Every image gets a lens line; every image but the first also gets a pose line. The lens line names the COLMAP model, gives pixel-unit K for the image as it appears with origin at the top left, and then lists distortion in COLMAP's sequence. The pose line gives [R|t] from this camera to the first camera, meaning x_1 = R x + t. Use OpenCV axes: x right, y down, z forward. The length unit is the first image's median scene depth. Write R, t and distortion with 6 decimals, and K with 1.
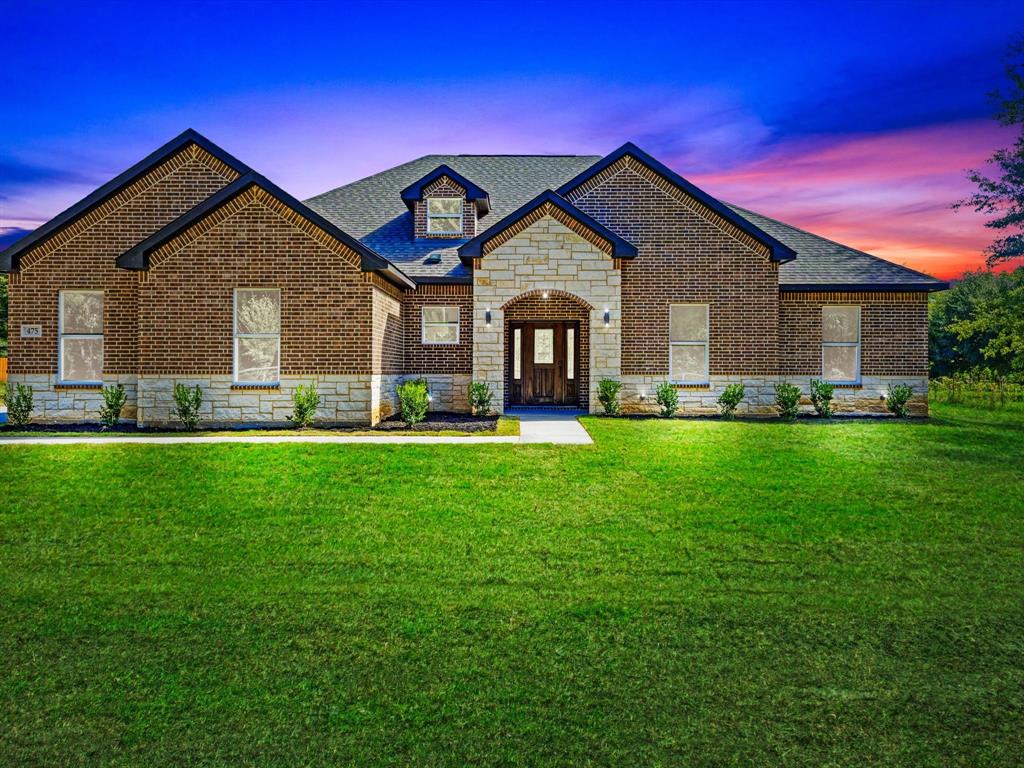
lens RADIAL K [[685.7, 0, 511.1], [0, 685.7, 379.2], [0, 0, 1]] dist [0.003469, 0.000741]
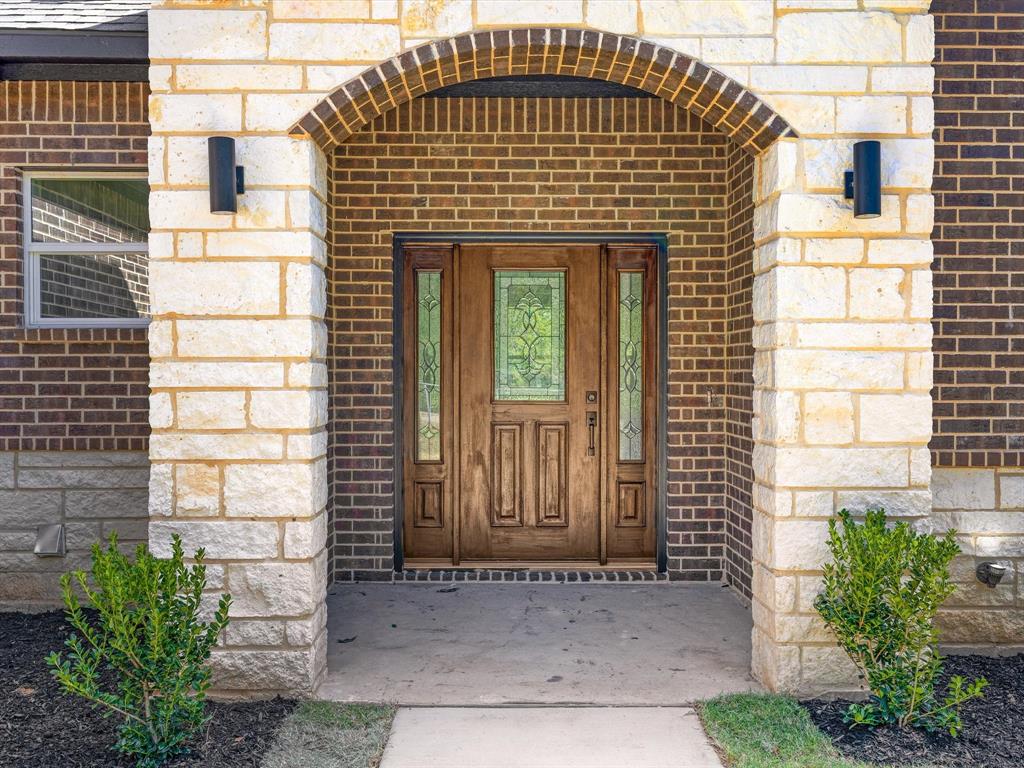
lens RADIAL K [[592.1, 0, 512.0], [0, 592.1, 384.0], [0, 0, 1]] dist [-0.000968, -0.000461]
pose [[0.999977, -0.000966, 0.006667, 0.042670], [0.000838, 0.999818, 0.019057, -0.036941], [-0.006685, -0.019051, 0.999796, 0.836460]]
